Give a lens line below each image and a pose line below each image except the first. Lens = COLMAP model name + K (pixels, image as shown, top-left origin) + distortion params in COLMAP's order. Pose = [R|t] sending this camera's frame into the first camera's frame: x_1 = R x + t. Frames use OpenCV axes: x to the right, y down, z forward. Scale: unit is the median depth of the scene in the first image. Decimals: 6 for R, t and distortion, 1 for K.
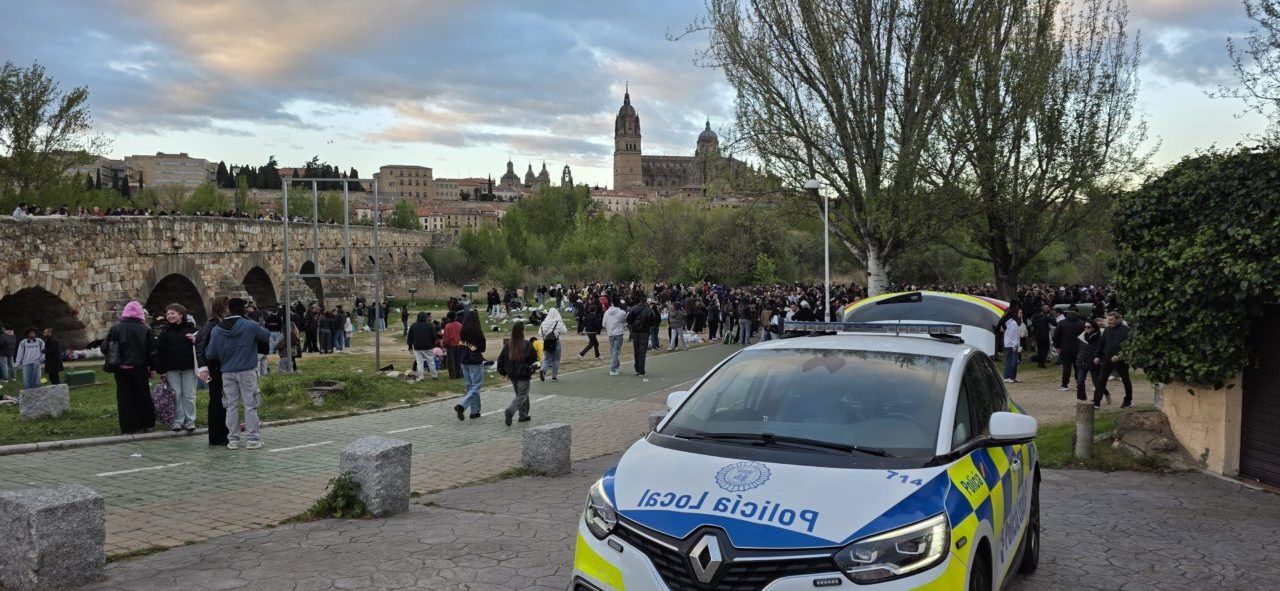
lens RADIAL K [[854.1, 0, 638.5], [0, 854.1, 305.8], [0, 0, 1]] dist [0.068485, -0.073394]
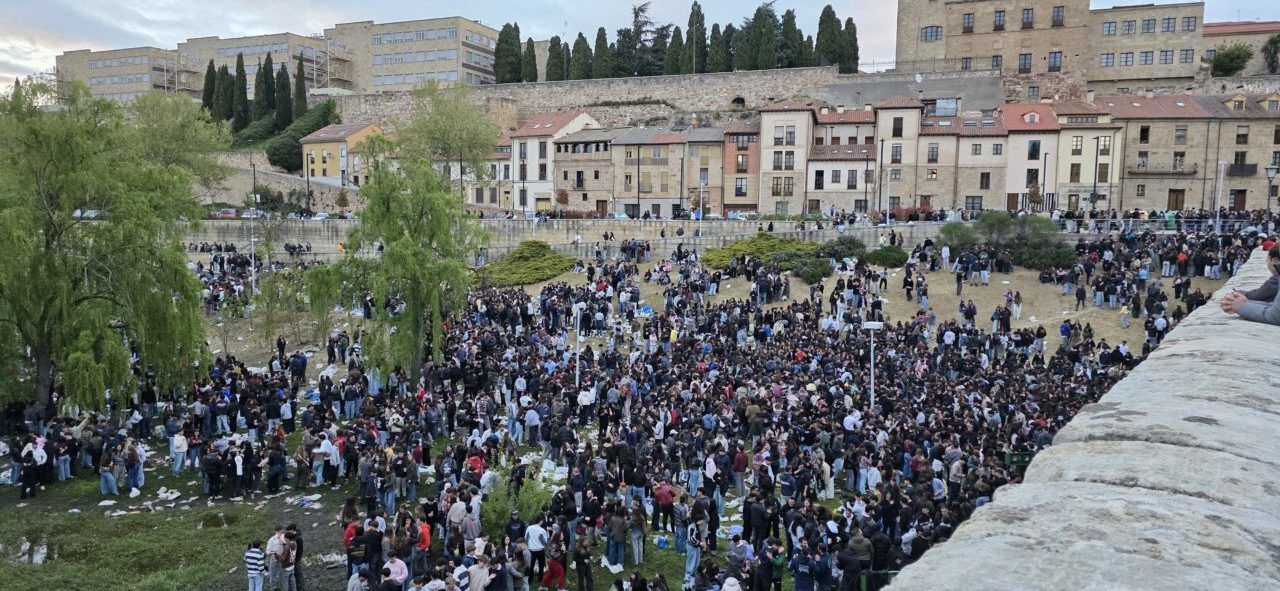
lens RADIAL K [[851.3, 0, 638.5], [0, 851.3, 307.0], [0, 0, 1]] dist [0.067596, -0.062097]
pose [[0.723060, 0.079283, -0.686220, -0.142654], [-0.063804, 0.996810, 0.047937, -0.054154], [0.687832, 0.009123, 0.725812, 0.675497]]
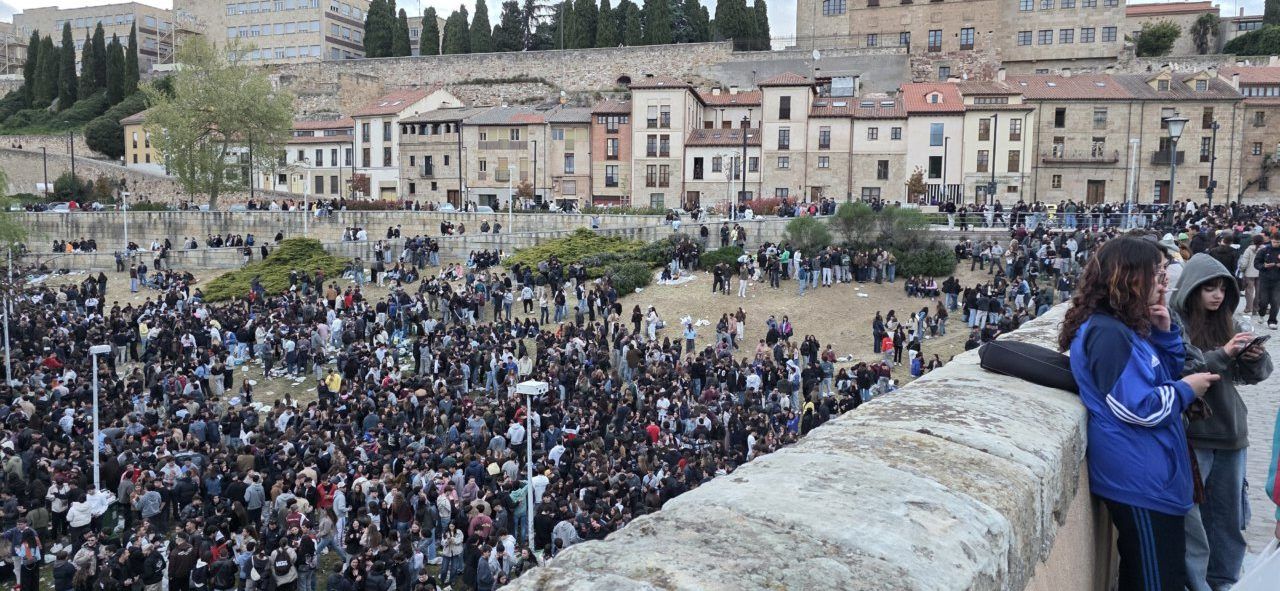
lens RADIAL K [[854.1, 0, 653.7], [0, 854.1, 284.5], [0, 0, 1]] dist [0.068485, -0.073394]
pose [[0.763262, 0.062219, -0.643087, -0.147083], [-0.062492, 0.997795, 0.022368, -0.057224], [0.643060, 0.023115, 0.765467, 0.718497]]
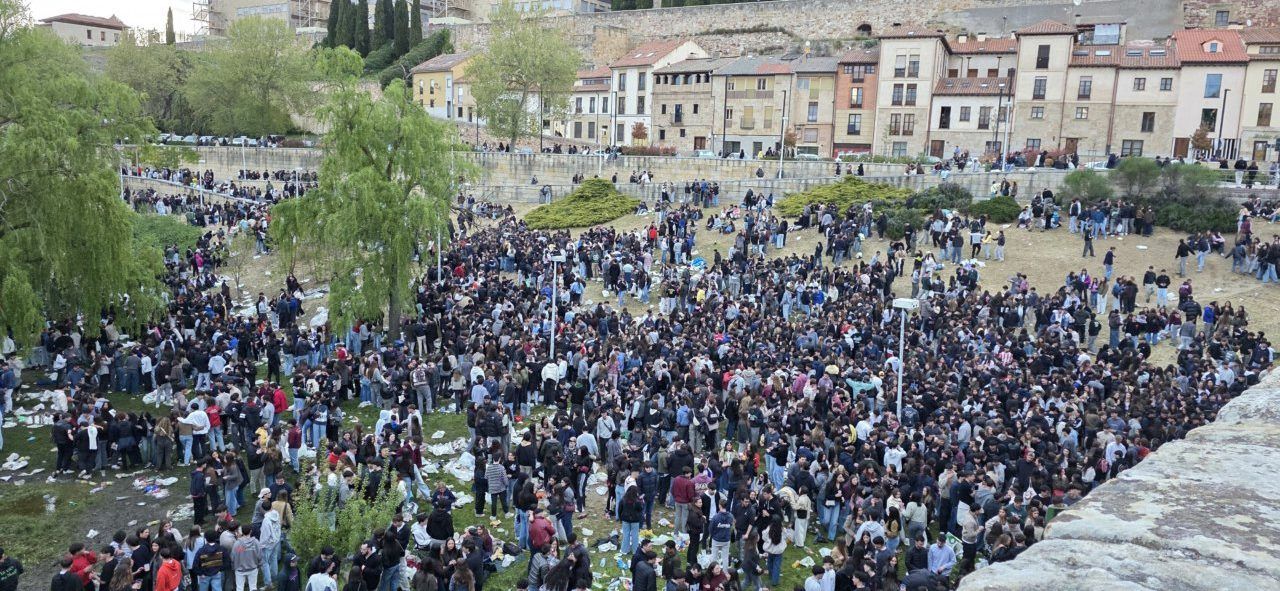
lens RADIAL K [[854.1, 0, 650.0], [0, 854.1, 285.6], [0, 0, 1]] dist [0.068485, -0.073394]
pose [[0.601302, 0.142045, -0.786295, -0.145210], [-0.096425, 0.989780, 0.105066, -0.055937], [0.793182, 0.012642, 0.608853, 0.698500]]
